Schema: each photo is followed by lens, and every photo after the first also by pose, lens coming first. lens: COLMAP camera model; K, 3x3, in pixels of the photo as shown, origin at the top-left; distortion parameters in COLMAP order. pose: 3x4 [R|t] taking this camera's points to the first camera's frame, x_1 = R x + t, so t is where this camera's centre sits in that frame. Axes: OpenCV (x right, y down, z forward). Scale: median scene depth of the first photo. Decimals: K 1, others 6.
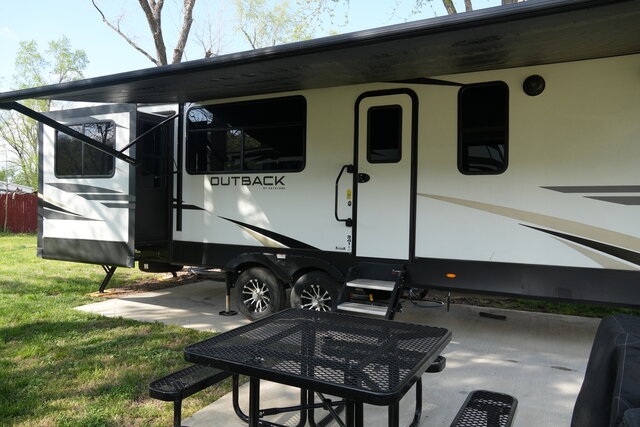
lens RADIAL K [[479.7, 0, 316.7], [0, 479.7, 205.9], [0, 0, 1]] dist [-0.041669, 0.059407]
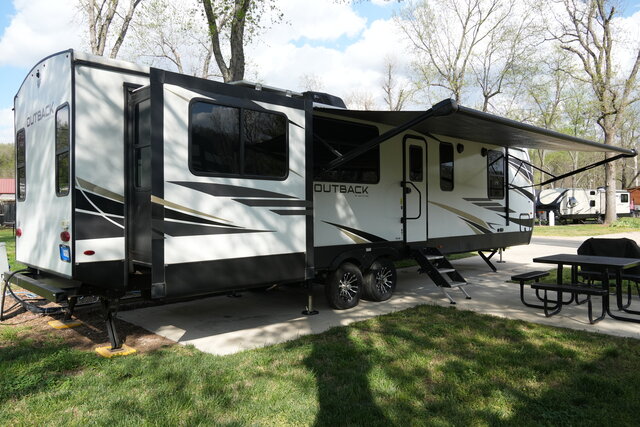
lens RADIAL K [[479.7, 0, 316.7], [0, 479.7, 205.9], [0, 0, 1]] dist [-0.041669, 0.059407]
pose [[0.333007, -0.003992, 0.942916, -1.270667], [0.019566, 0.999805, -0.002677, -0.009769], [-0.942721, 0.019340, 0.333021, 0.680316]]
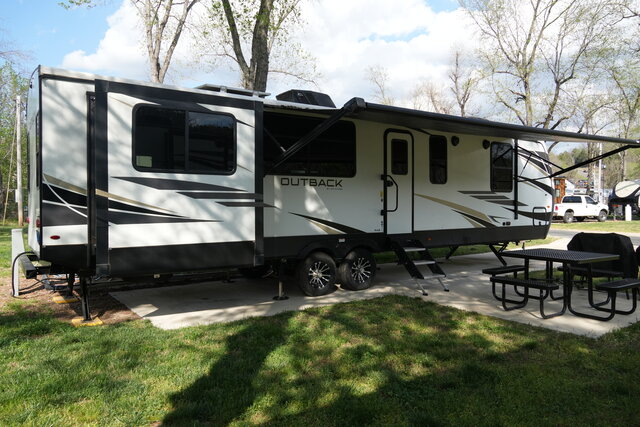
lens RADIAL K [[479.7, 0, 316.7], [0, 479.7, 205.9], [0, 0, 1]] dist [-0.041669, 0.059407]
pose [[0.478337, -0.016821, 0.878015, -1.227019], [0.015453, 0.999823, 0.010736, -0.005381], [-0.878041, 0.008433, 0.478512, 0.410720]]
